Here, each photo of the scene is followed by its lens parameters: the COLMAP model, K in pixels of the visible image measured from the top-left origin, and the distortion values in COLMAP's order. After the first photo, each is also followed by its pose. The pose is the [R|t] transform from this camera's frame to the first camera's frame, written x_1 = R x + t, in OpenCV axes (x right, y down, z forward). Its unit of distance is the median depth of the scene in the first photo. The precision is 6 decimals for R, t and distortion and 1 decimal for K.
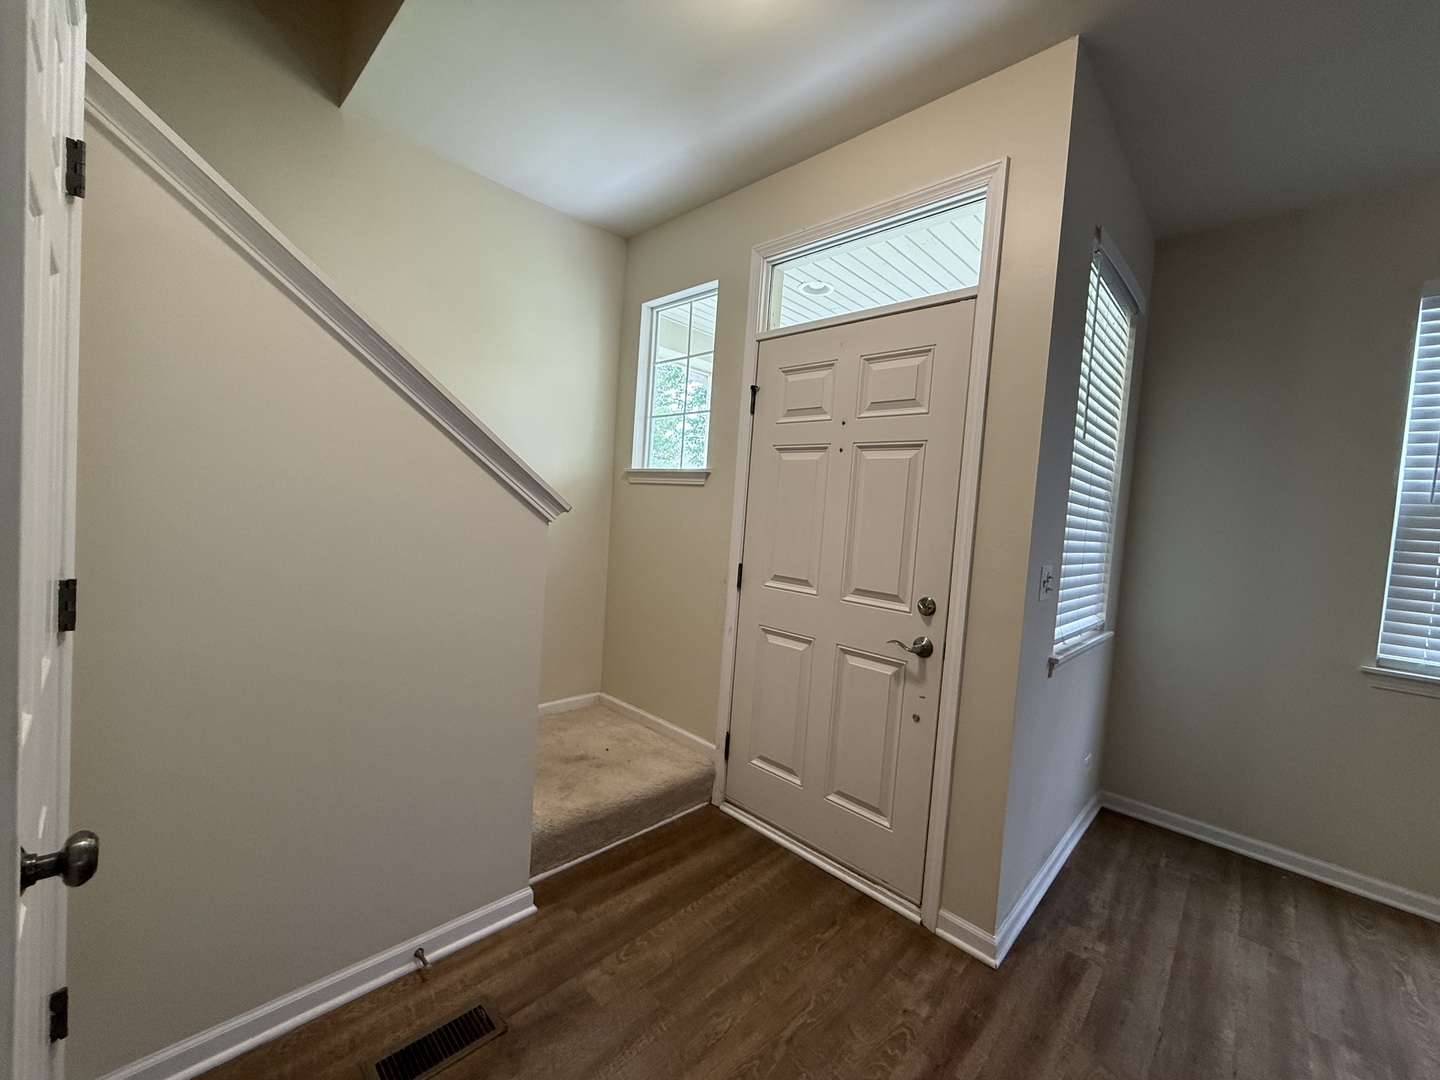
lens RADIAL K [[577.7, 0, 719.1], [0, 577.7, 542.3], [0, 0, 1]] dist [0.003372, -0.000615]
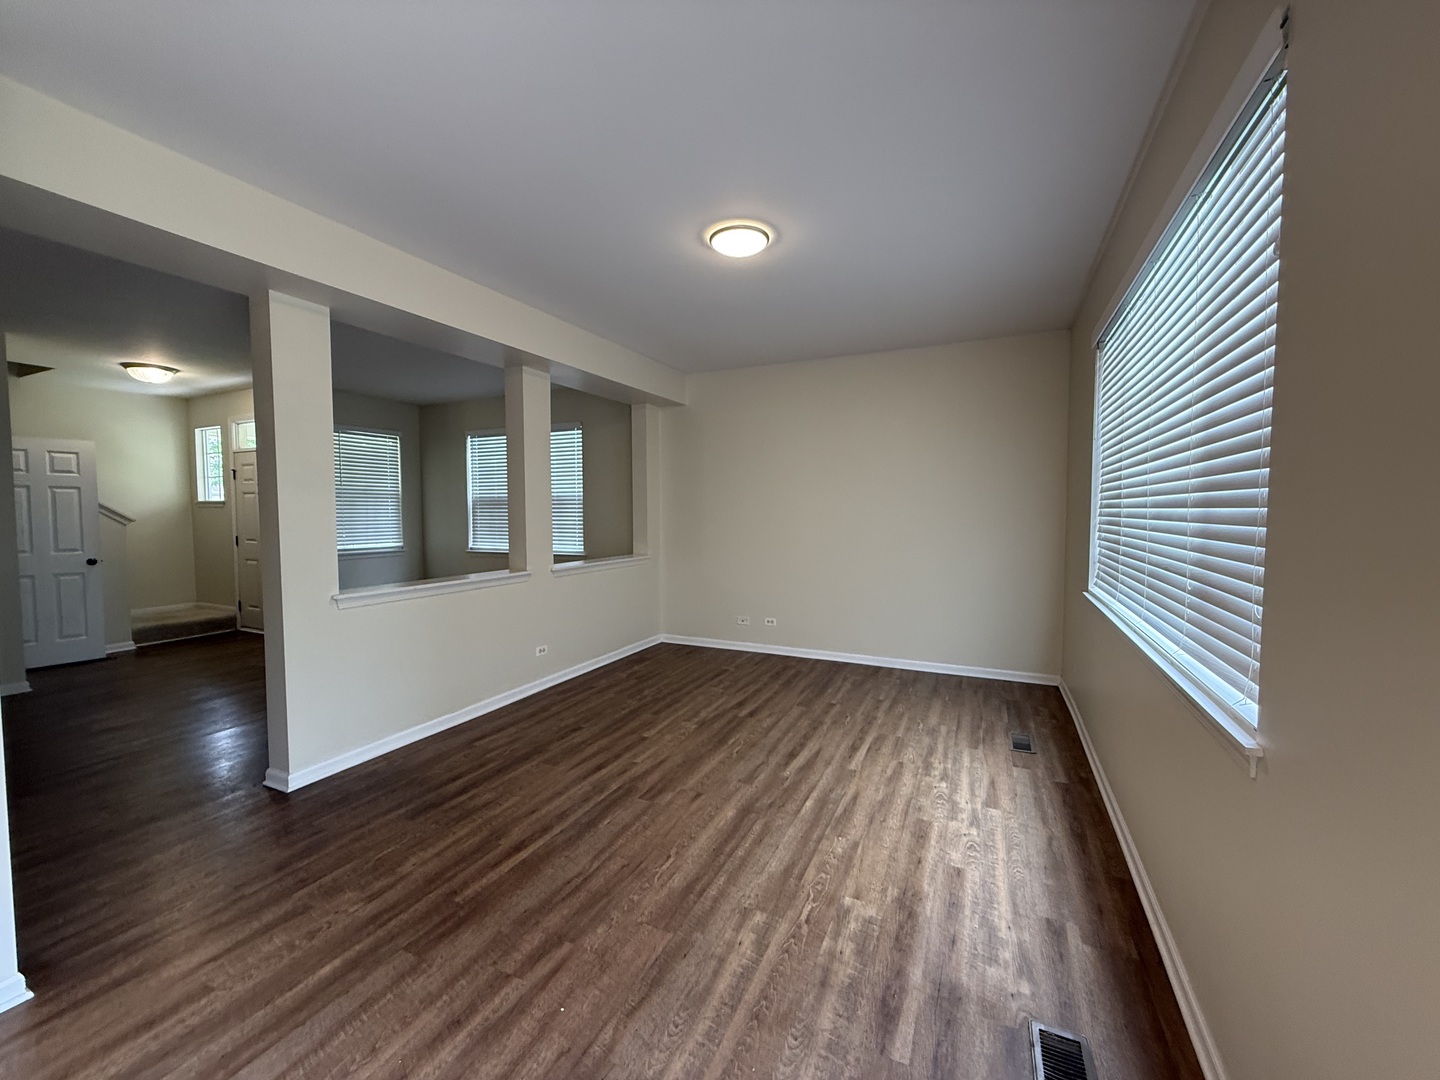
lens RADIAL K [[577.7, 0, 717.7], [0, 577.7, 542.4], [0, 0, 1]] dist [0.003372, -0.000615]
pose [[0.944891, -0.090608, 0.314598, 1.380796], [0.086592, 0.995885, 0.026750, 0.199012], [-0.315727, 0.001965, 0.948848, -2.386127]]
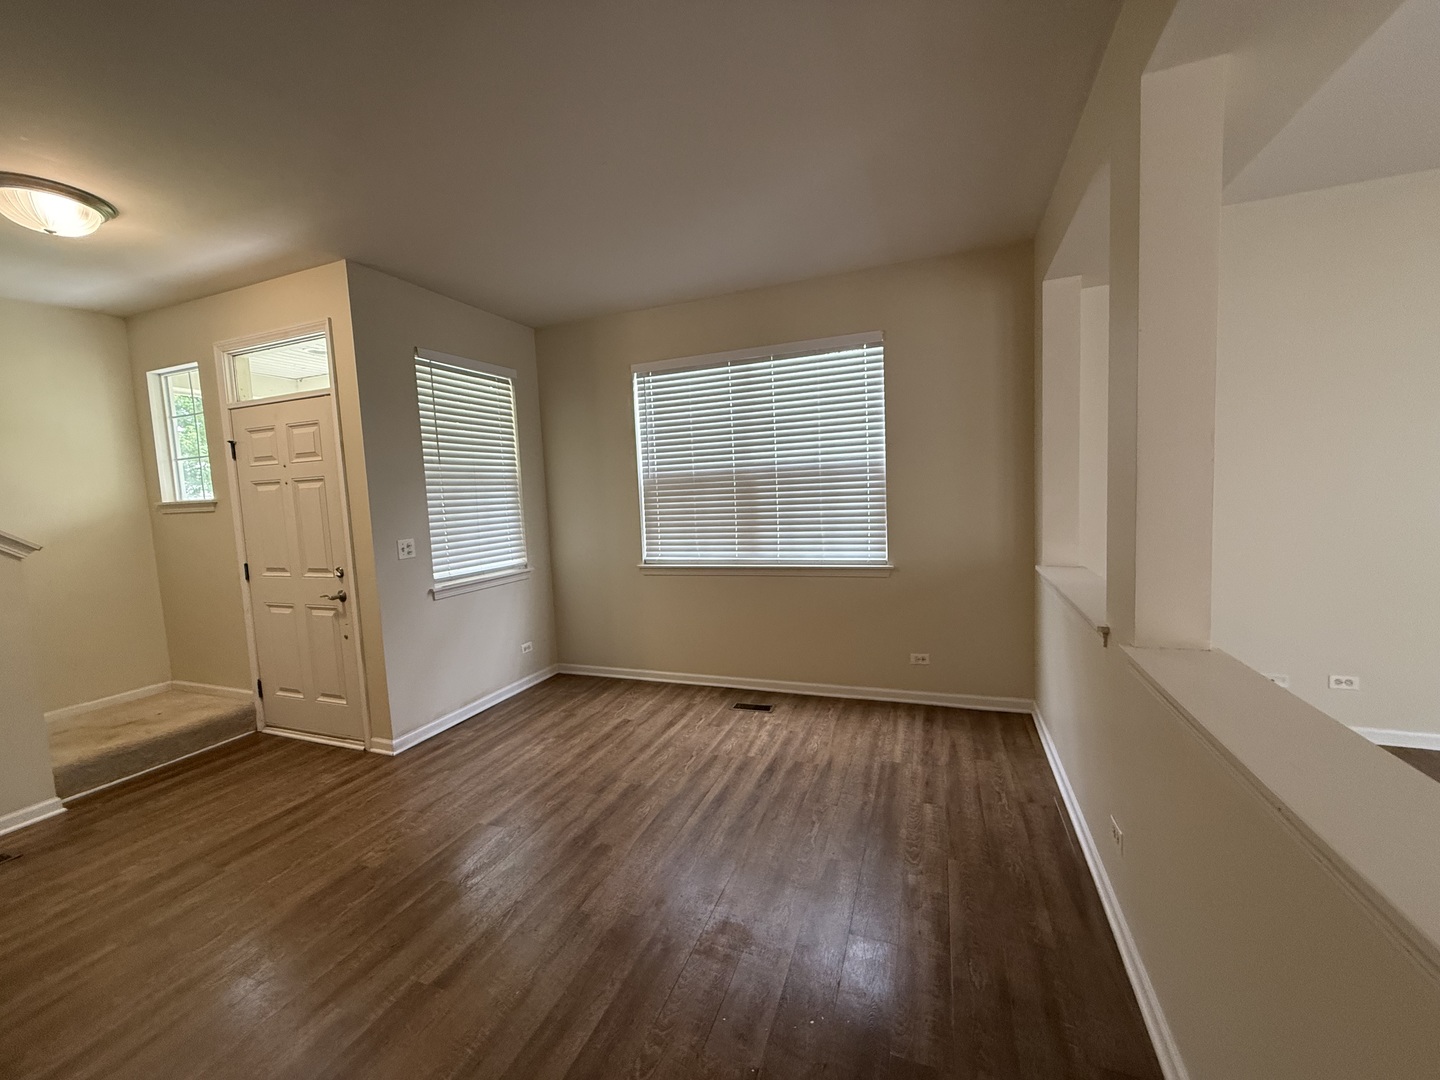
lens RADIAL K [[577.7, 0, 722.0], [0, 577.7, 541.0], [0, 0, 1]] dist [0.003372, -0.000615]
pose [[0.915083, -0.144818, 0.376365, 0.634958], [0.129802, 0.989400, 0.065105, 0.044596], [-0.381804, -0.010724, 0.924181, -0.854768]]
